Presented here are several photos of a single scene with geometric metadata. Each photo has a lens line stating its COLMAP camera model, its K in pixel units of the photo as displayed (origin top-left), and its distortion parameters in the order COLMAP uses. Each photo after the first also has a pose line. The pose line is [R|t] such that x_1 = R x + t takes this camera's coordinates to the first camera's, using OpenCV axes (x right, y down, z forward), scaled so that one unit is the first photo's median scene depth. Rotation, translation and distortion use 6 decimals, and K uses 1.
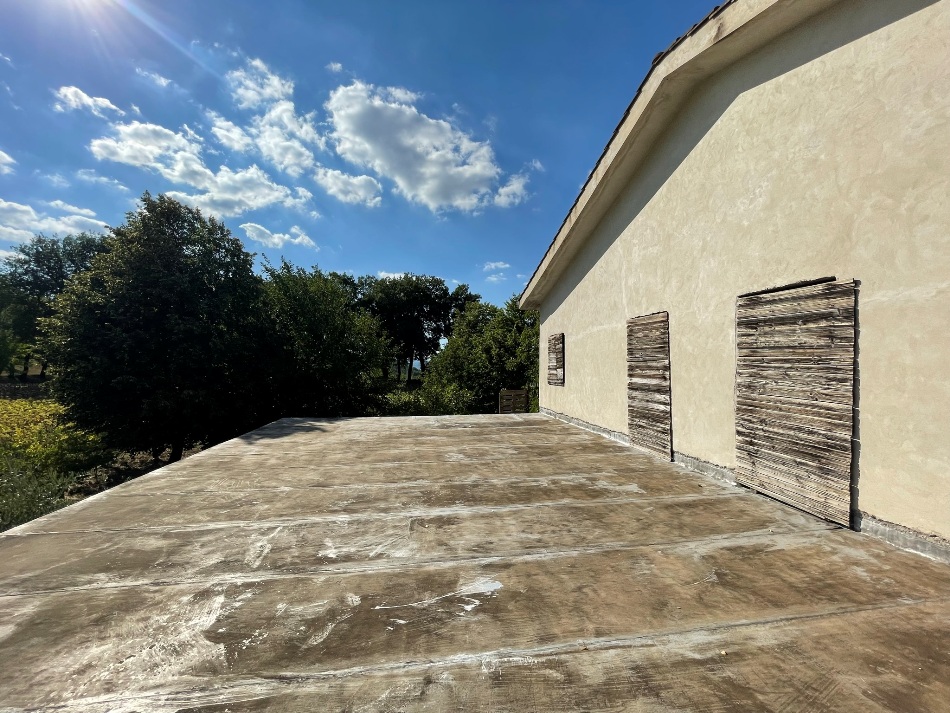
lens RADIAL K [[388.0, 0, 474.1], [0, 388.0, 343.1], [0, 0, 1]] dist [-0.002086, -0.000002]
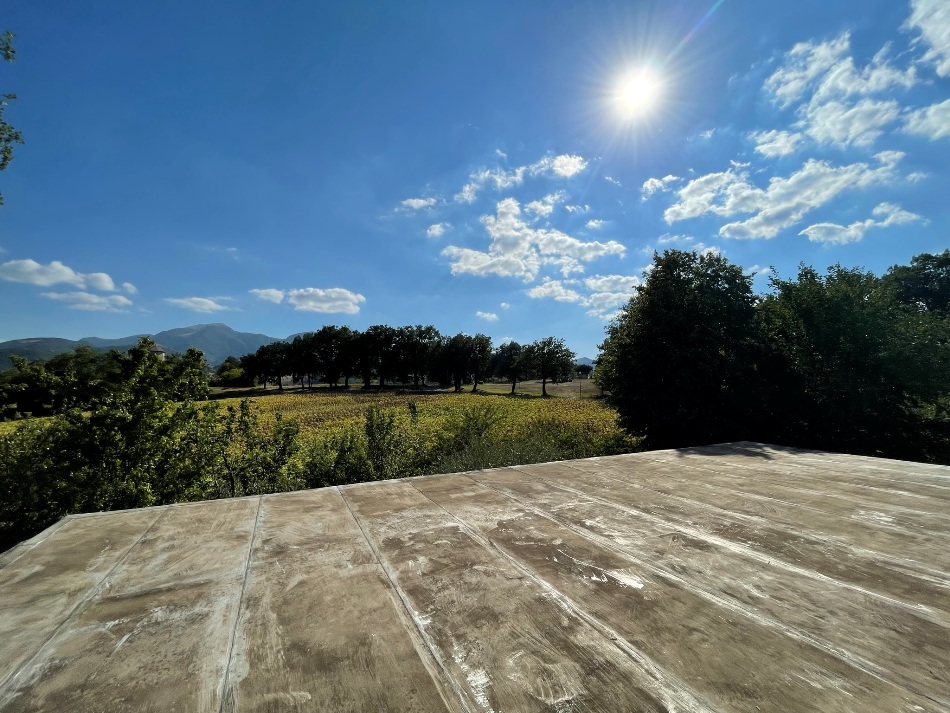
lens RADIAL K [[386.8, 0, 474.1], [0, 386.8, 351.3], [0, 0, 1]] dist [-0.002260, 0.000247]
pose [[0.297436, -0.089184, -0.950567, 0.657186], [0.054401, 0.995593, -0.076387, 0.009347], [0.953191, -0.028991, 0.300977, 0.151758]]
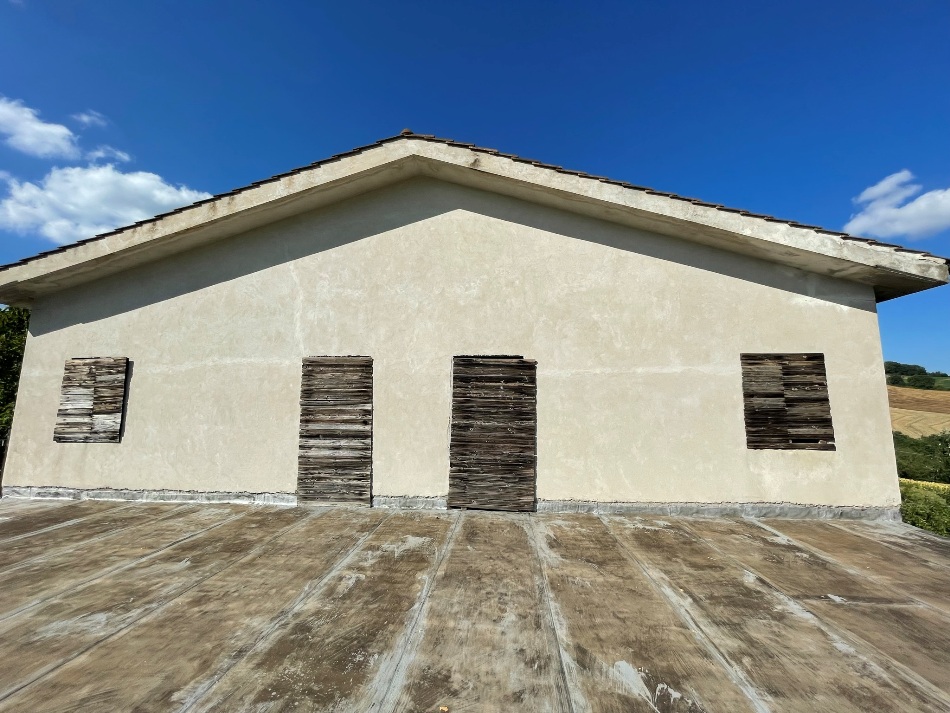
lens RADIAL K [[384.2, 0, 476.7], [0, 384.2, 346.5], [0, 0, 1]] dist [-0.001999, 0.000176]
pose [[0.229911, 0.148642, 0.961793, -0.626474], [-0.059277, 0.988571, -0.138611, 0.023640], [-0.971405, -0.025144, 0.236095, 0.724545]]
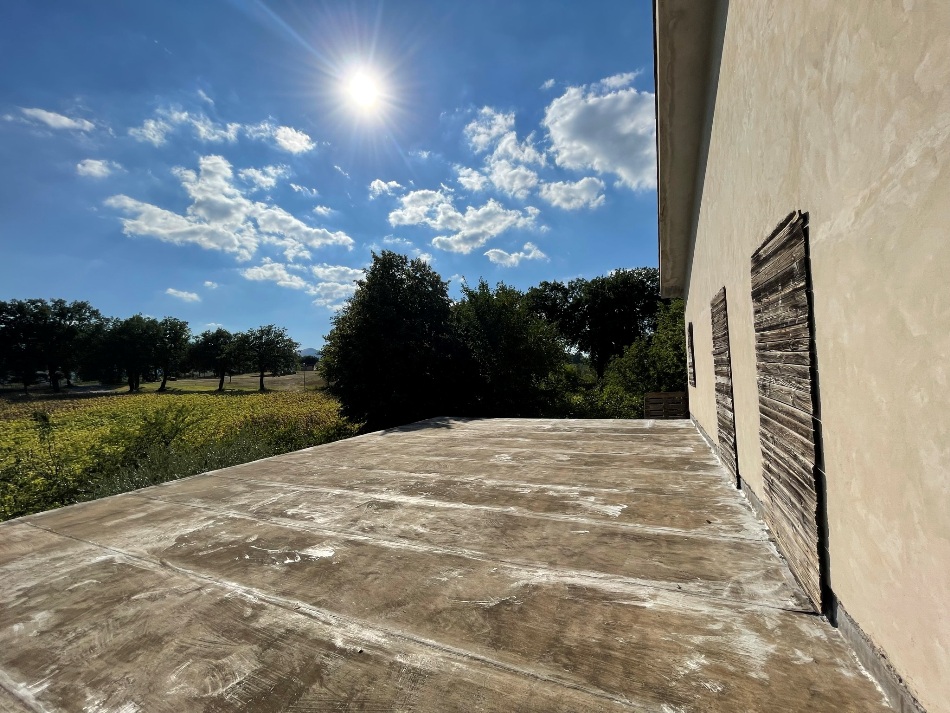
lens RADIAL K [[386.8, 0, 474.1], [0, 386.8, 351.3], [0, 0, 1]] dist [-0.002260, 0.000247]
pose [[0.829650, -0.064797, -0.554511, 0.733832], [0.072320, 0.997347, -0.008341, 0.019379], [0.553581, -0.033182, 0.832134, 0.166610]]
